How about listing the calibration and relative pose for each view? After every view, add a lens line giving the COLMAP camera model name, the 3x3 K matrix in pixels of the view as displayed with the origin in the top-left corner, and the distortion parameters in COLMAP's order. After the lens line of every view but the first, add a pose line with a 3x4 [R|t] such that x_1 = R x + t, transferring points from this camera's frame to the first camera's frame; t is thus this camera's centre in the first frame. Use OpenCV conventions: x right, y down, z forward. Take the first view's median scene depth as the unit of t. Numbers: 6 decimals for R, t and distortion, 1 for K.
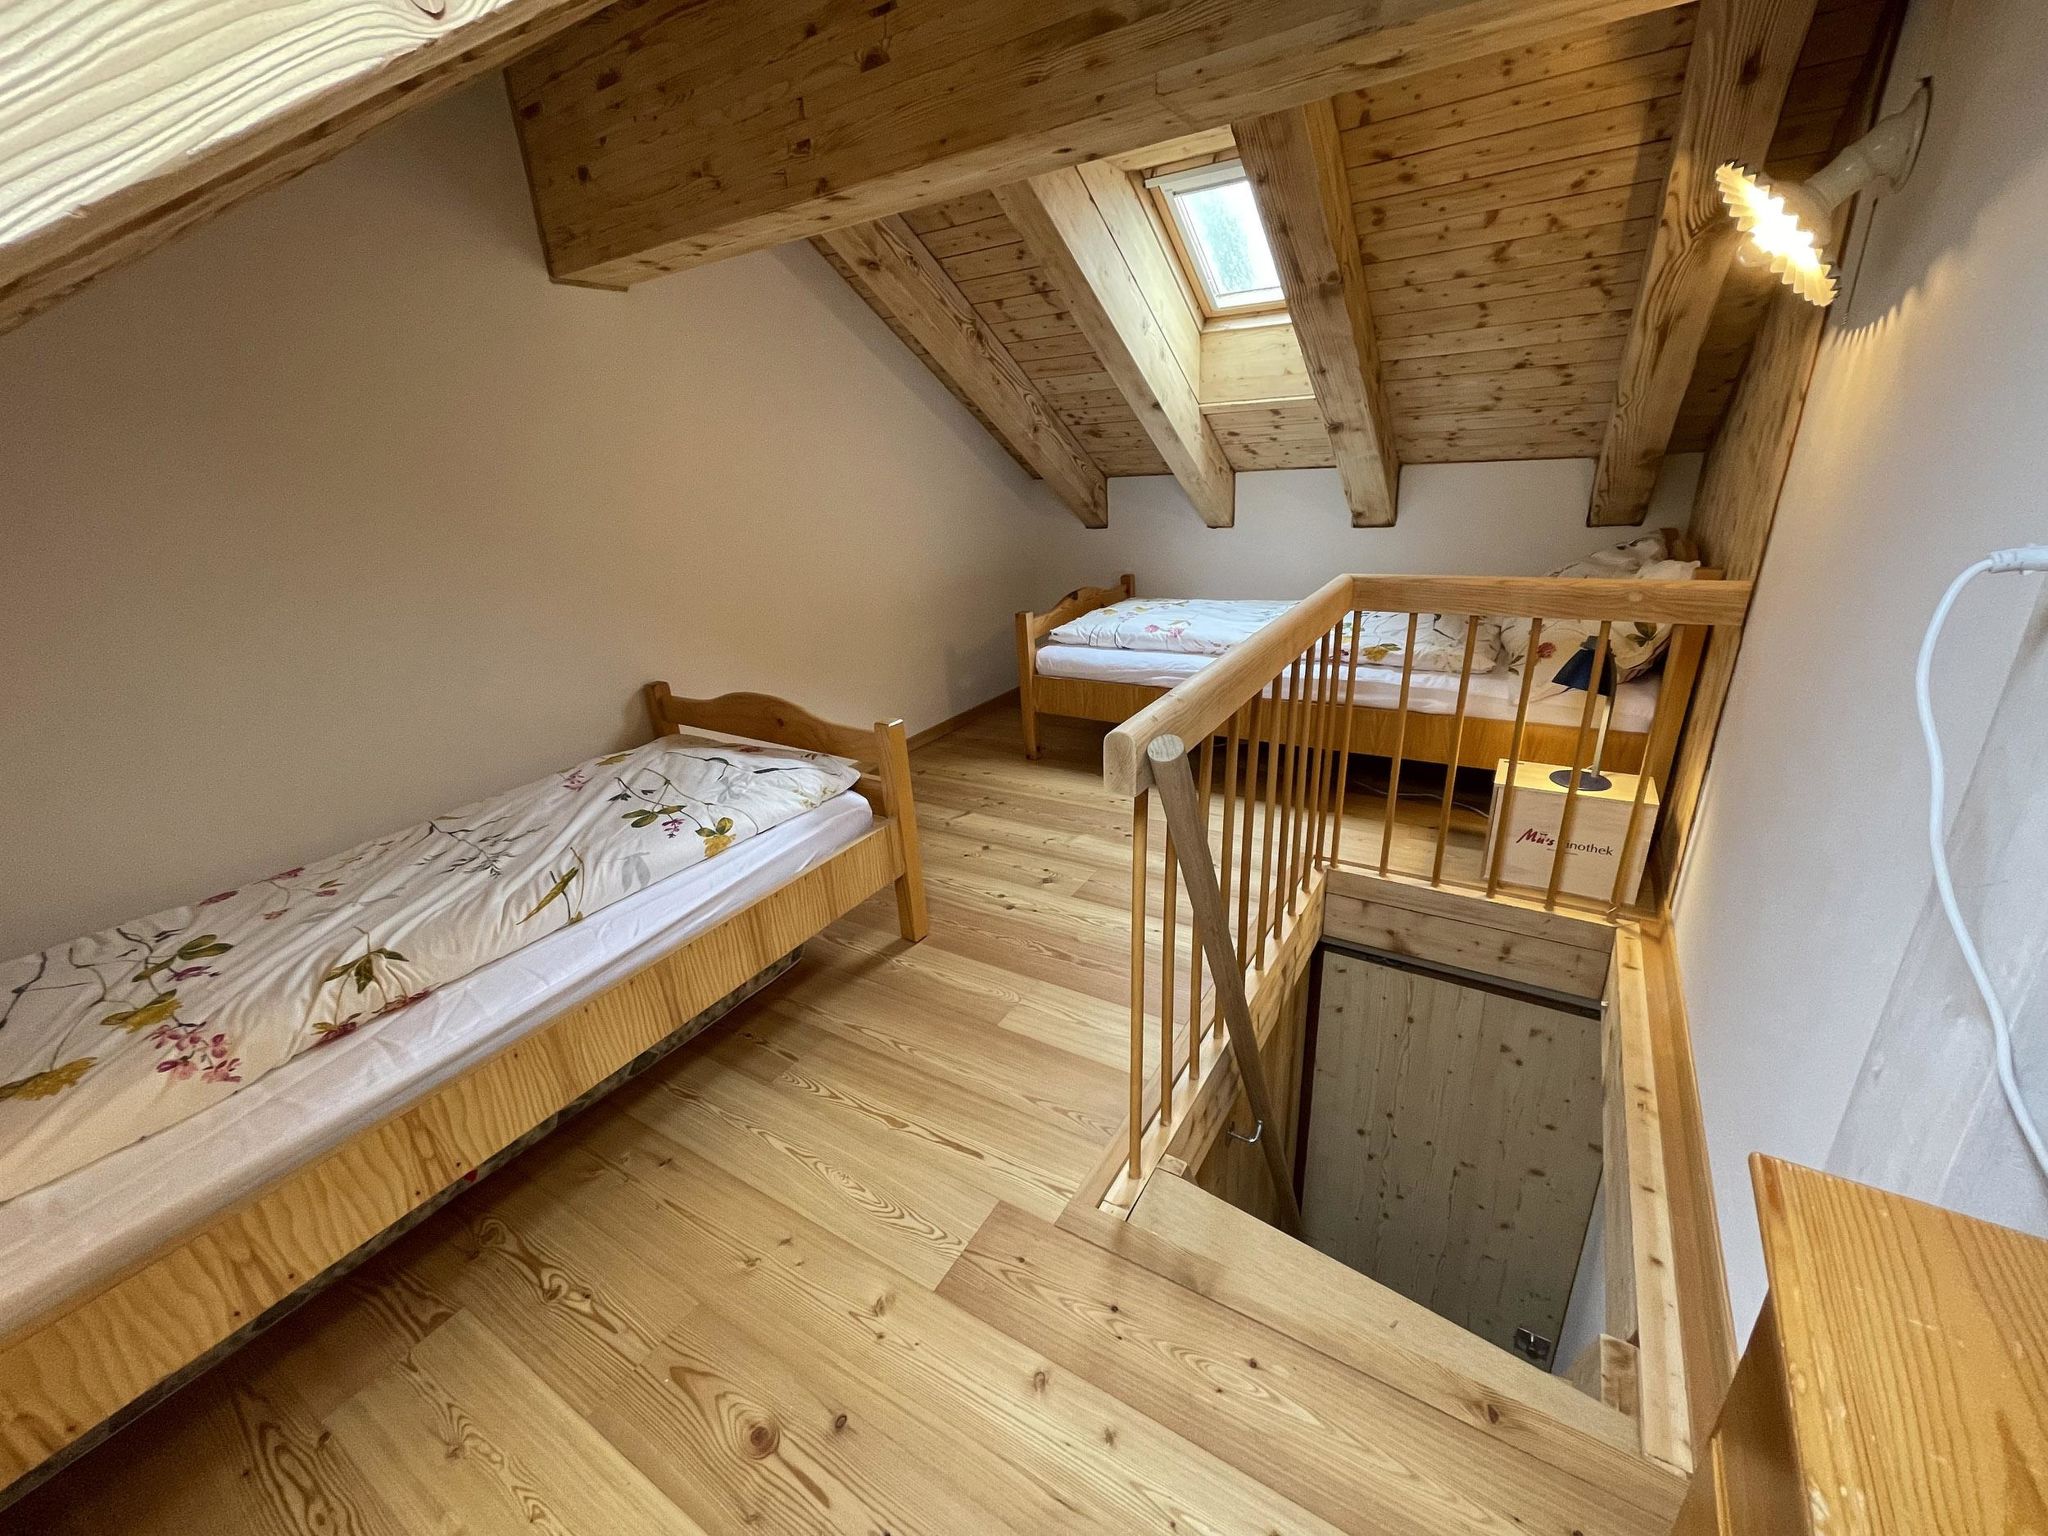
lens RADIAL K [[825.2, 0, 1024.0], [0, 825.2, 768.0], [0, 0, 1]] dist [-0.003318, 0.000581]
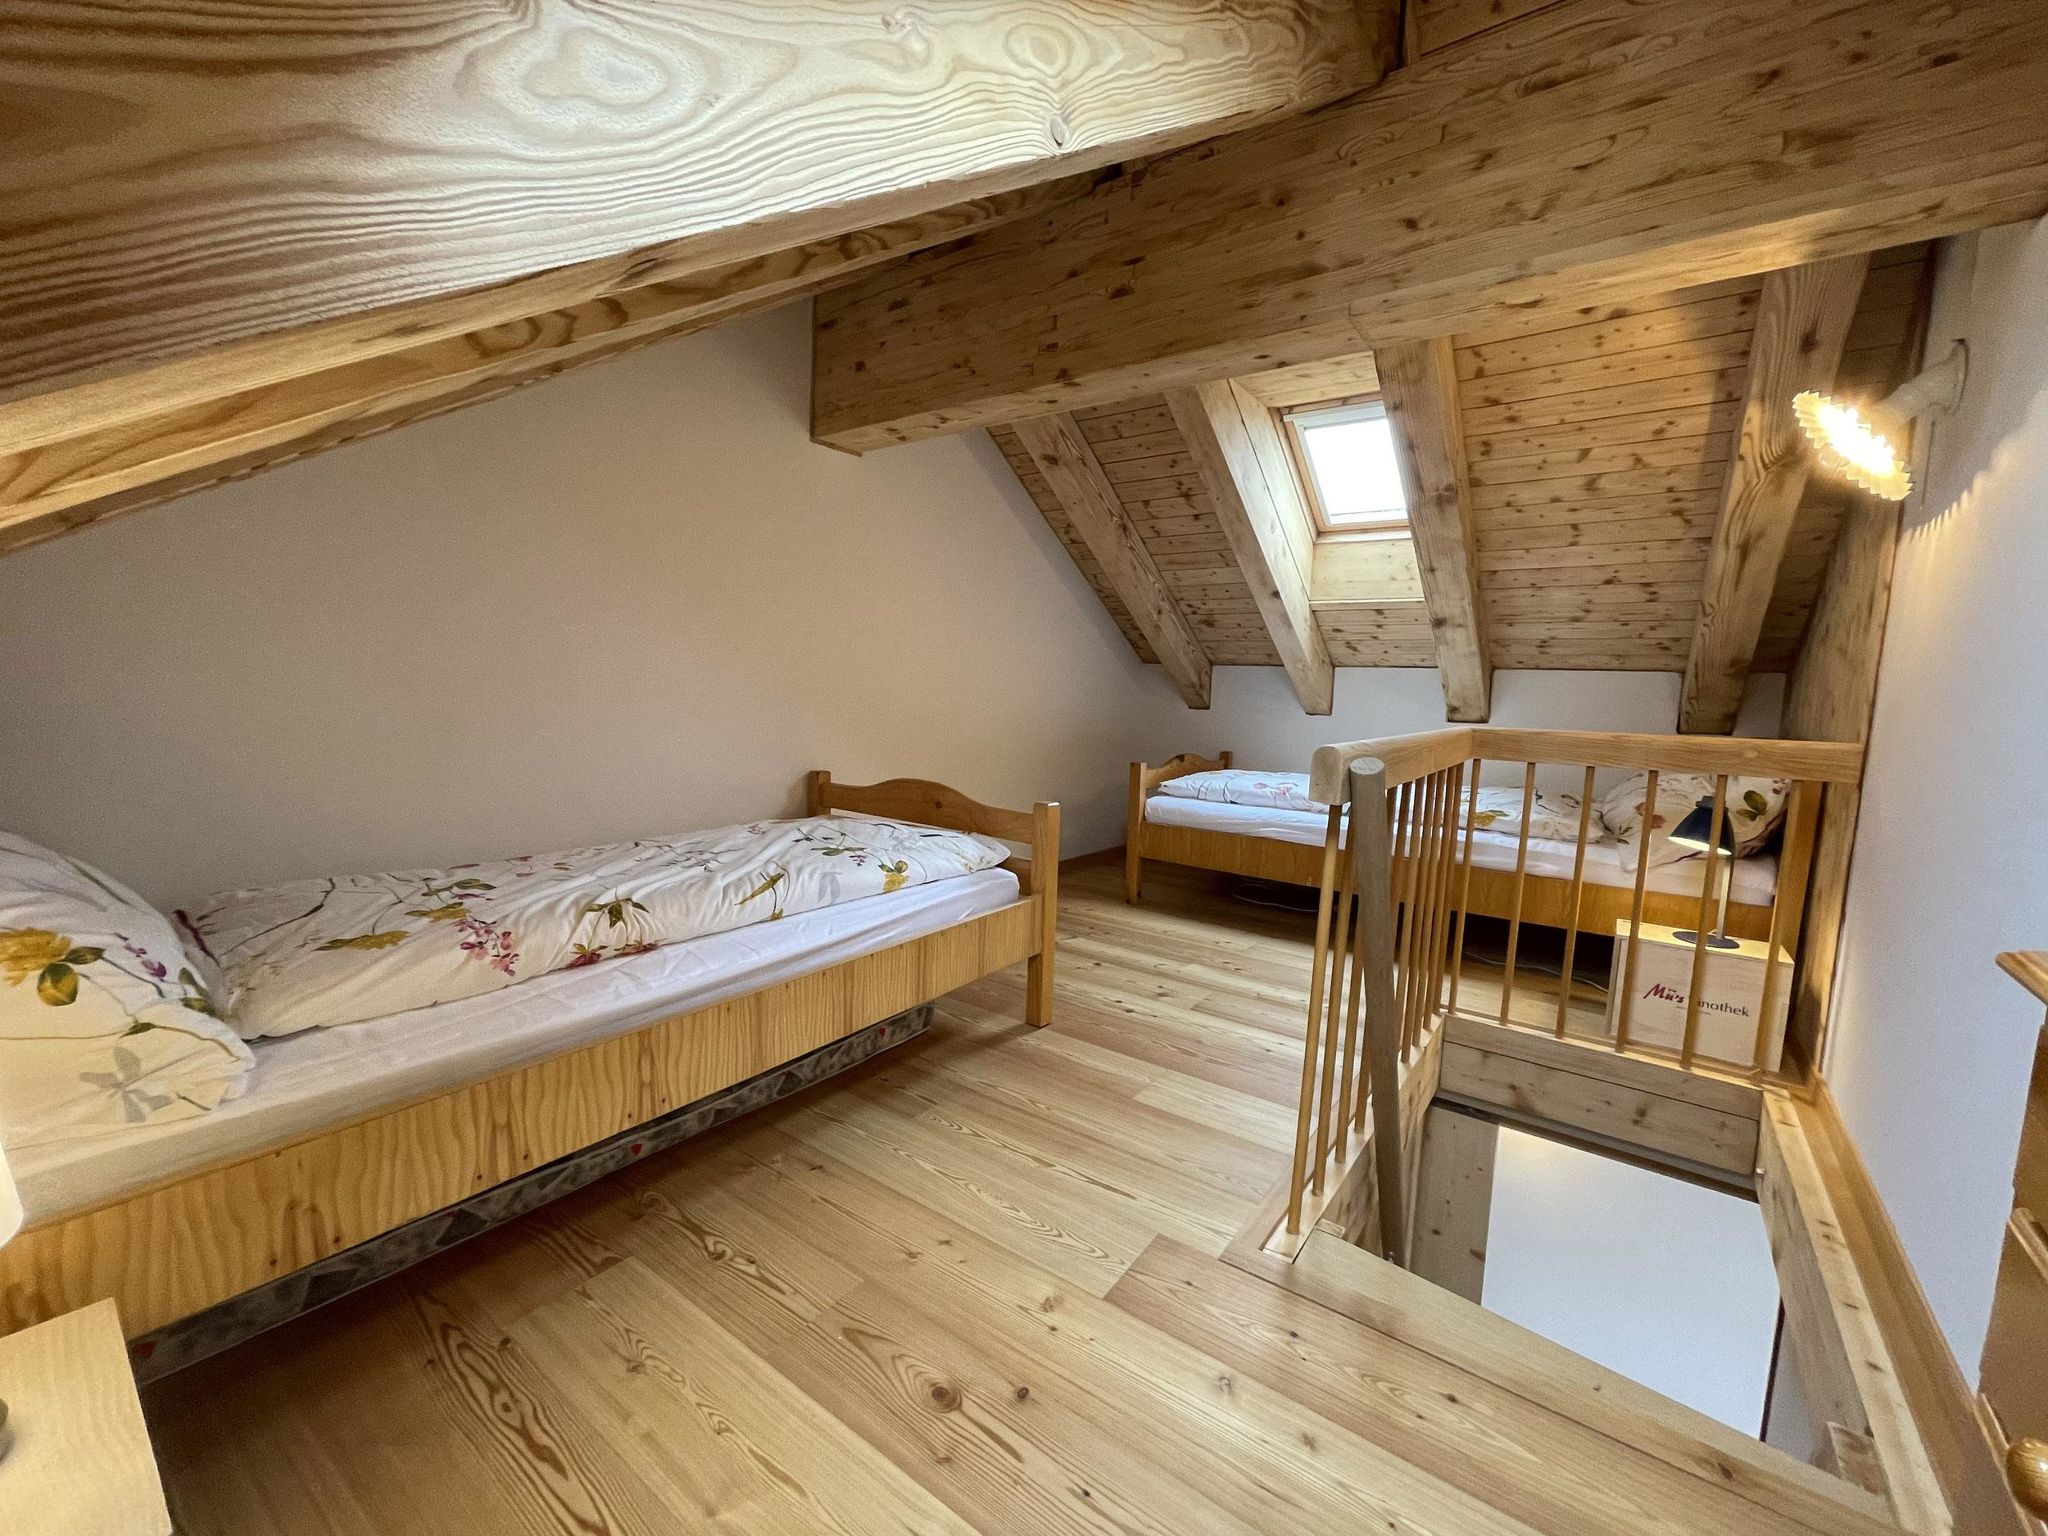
lens RADIAL K [[825.2, 0, 1024.0], [0, 825.2, 768.0], [0, 0, 1]] dist [-0.003318, 0.000581]
pose [[0.992848, 0.100279, -0.064783, -0.141255], [-0.113759, 0.959276, -0.258551, 0.204816], [0.036218, 0.264072, 0.963823, -0.081047]]
